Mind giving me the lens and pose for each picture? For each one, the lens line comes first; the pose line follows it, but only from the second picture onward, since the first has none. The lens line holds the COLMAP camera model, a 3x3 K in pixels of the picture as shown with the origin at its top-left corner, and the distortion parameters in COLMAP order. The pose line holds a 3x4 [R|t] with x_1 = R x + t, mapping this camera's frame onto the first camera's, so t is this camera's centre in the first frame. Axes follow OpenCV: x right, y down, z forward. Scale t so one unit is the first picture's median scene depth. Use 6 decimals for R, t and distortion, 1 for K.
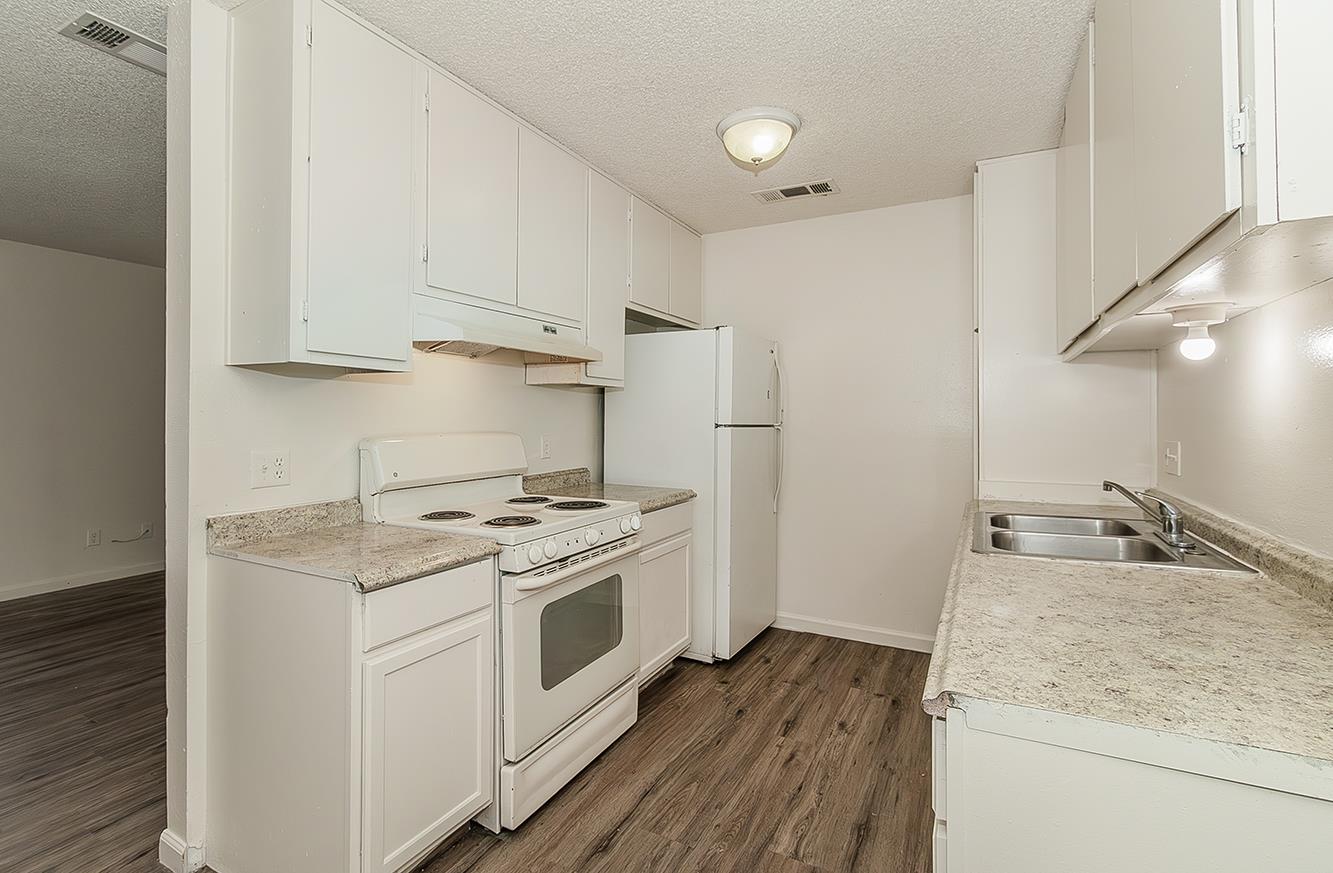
lens RADIAL K [[604.6, 0, 674.8], [0, 604.6, 414.8], [0, 0, 1]] dist [-0.002523, -0.000369]
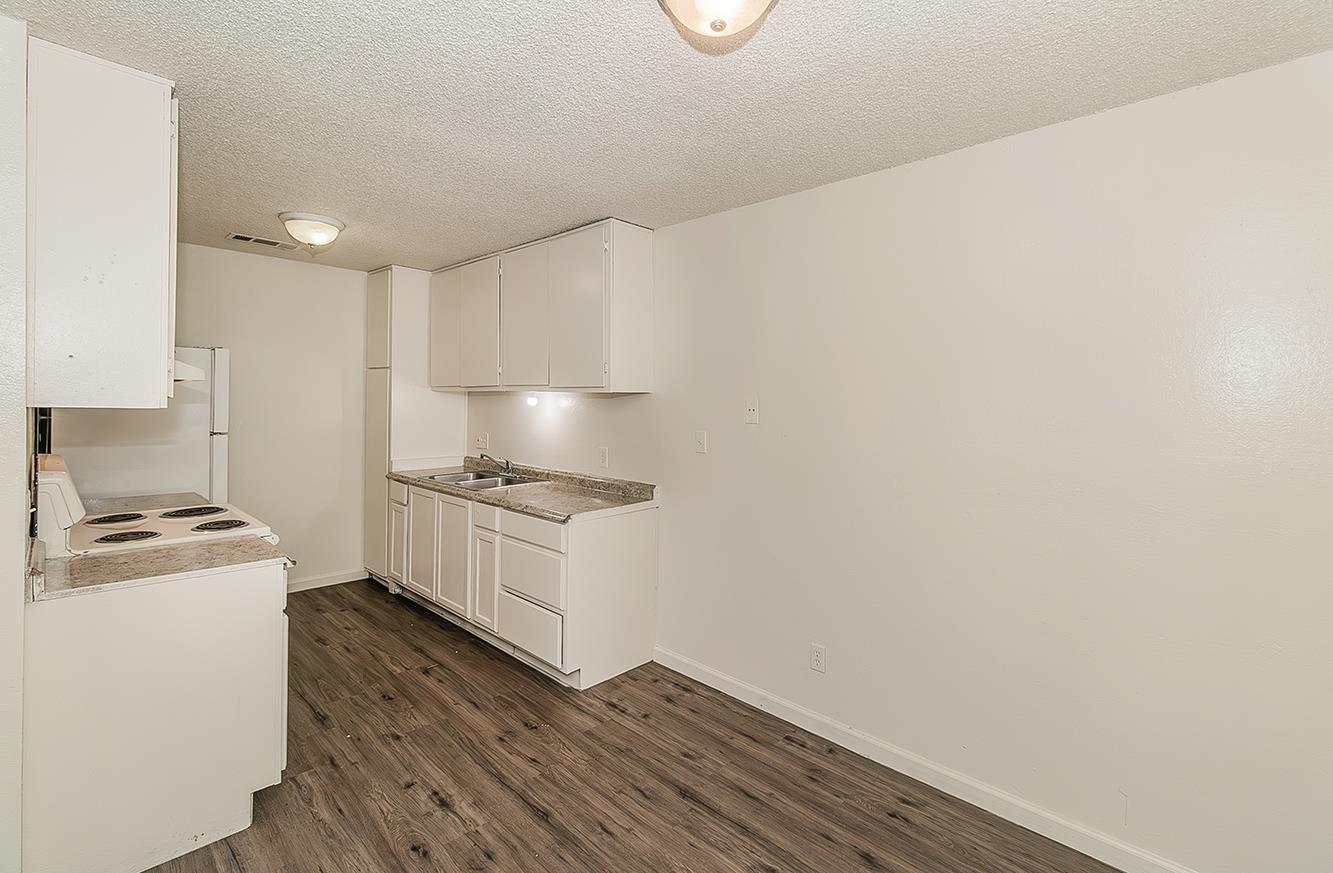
lens RADIAL K [[604.6, 0, 642.2], [0, 604.6, 389.1], [0, 0, 1]] dist [-0.002523, -0.000369]
pose [[0.300186, 0.009441, 0.953834, -1.047847], [-0.007584, 0.999943, -0.007511, -0.088900], [-0.953851, -0.004979, 0.300241, -0.176402]]
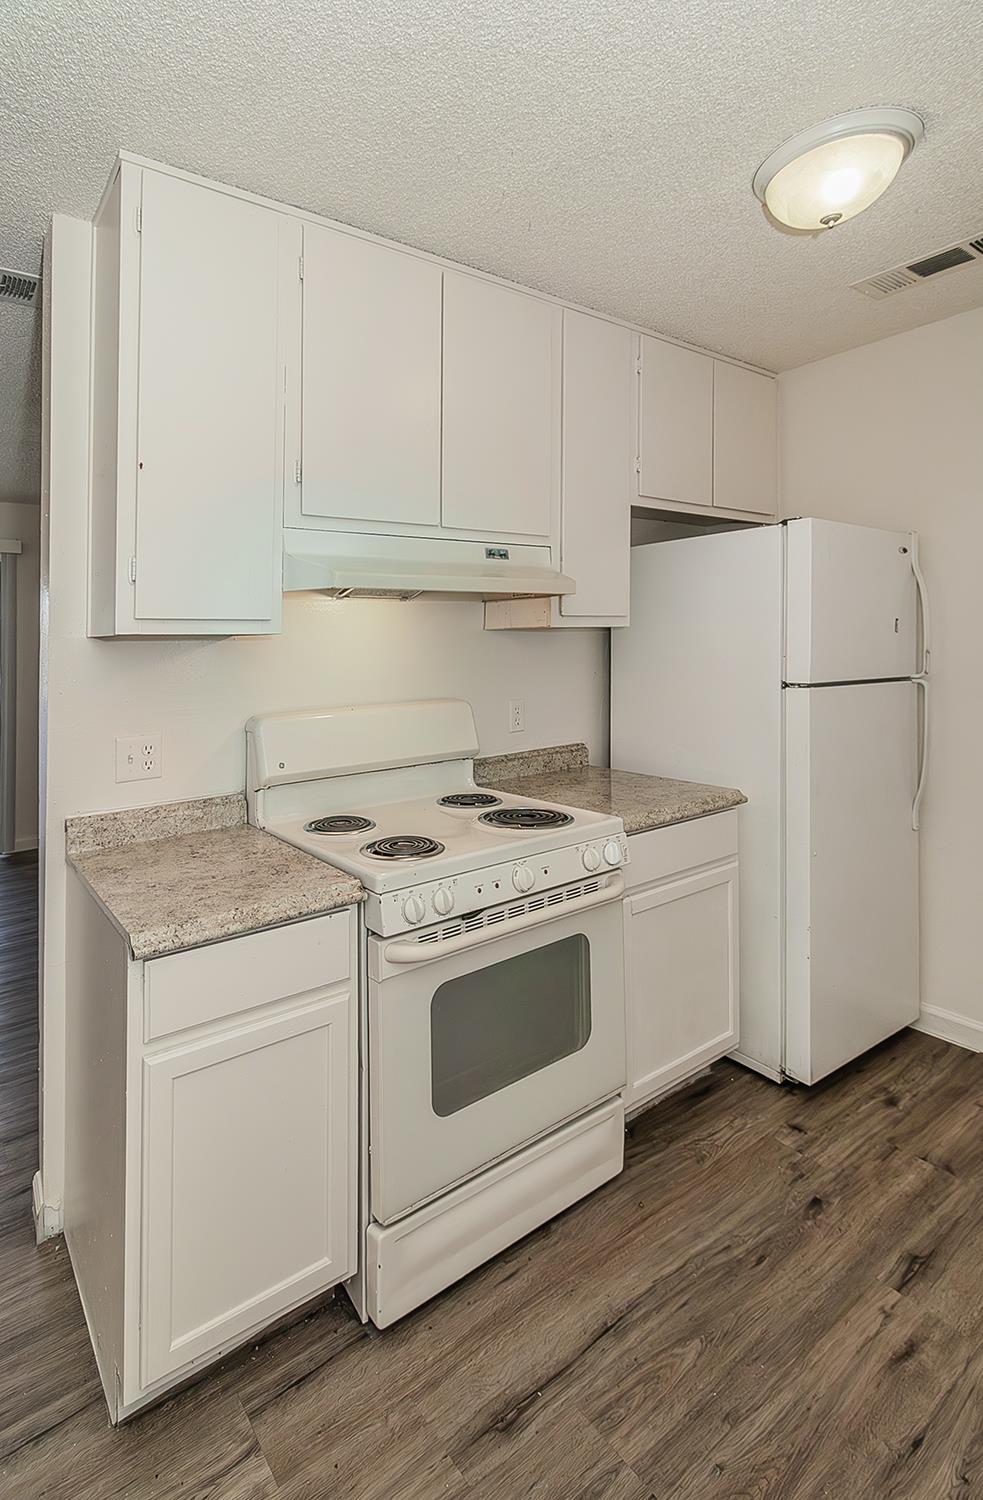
lens RADIAL K [[739.9, 0, 419.4], [0, 739.9, 647.8], [0, 0, 1]] dist [0.000216, 0.001396]
pose [[0.882690, -0.024531, -0.469316, 0.135135], [0.030477, 0.999523, 0.005075, -0.049362], [0.468967, -0.018783, 0.883016, 0.253047]]
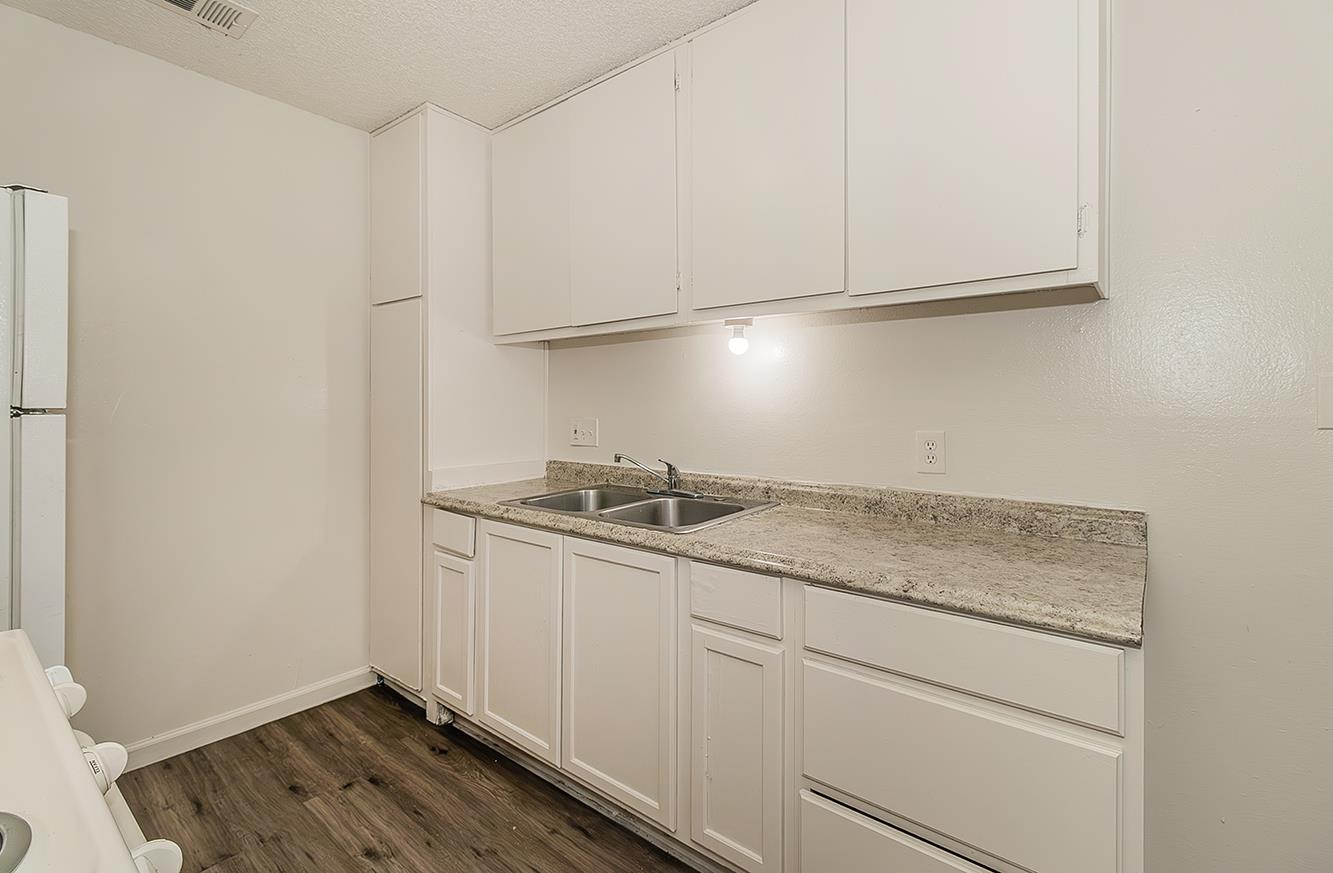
lens RADIAL K [[604.6, 0, 643.5], [0, 604.6, 411.4], [0, 0, 1]] dist [-0.002523, -0.000369]
pose [[0.218089, -0.006384, 0.975908, -0.318941], [-0.003903, 0.999965, 0.007414, 0.032442], [-0.975921, -0.005426, 0.218057, 0.632008]]
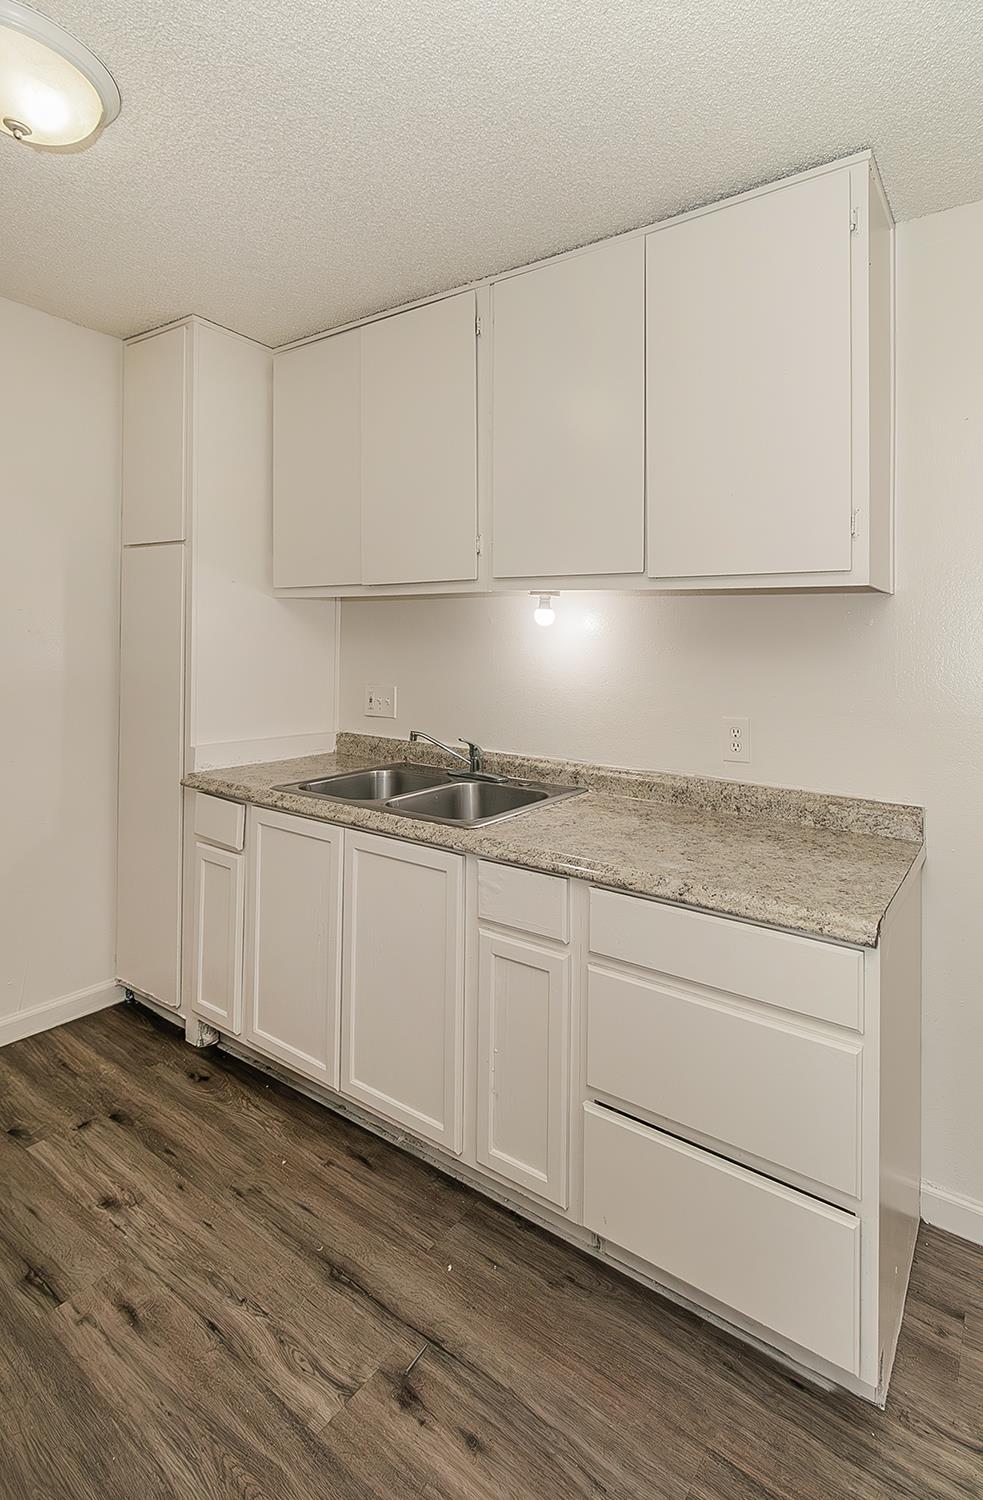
lens RADIAL K [[739.9, 0, 561.1], [0, 739.9, 645.6], [0, 0, 1]] dist [0.000216, 0.001396]
pose [[0.114605, -0.004523, 0.993401, -0.404296], [-0.016028, 0.999851, 0.006402, -0.027124], [-0.993282, -0.016656, 0.114515, 0.553012]]
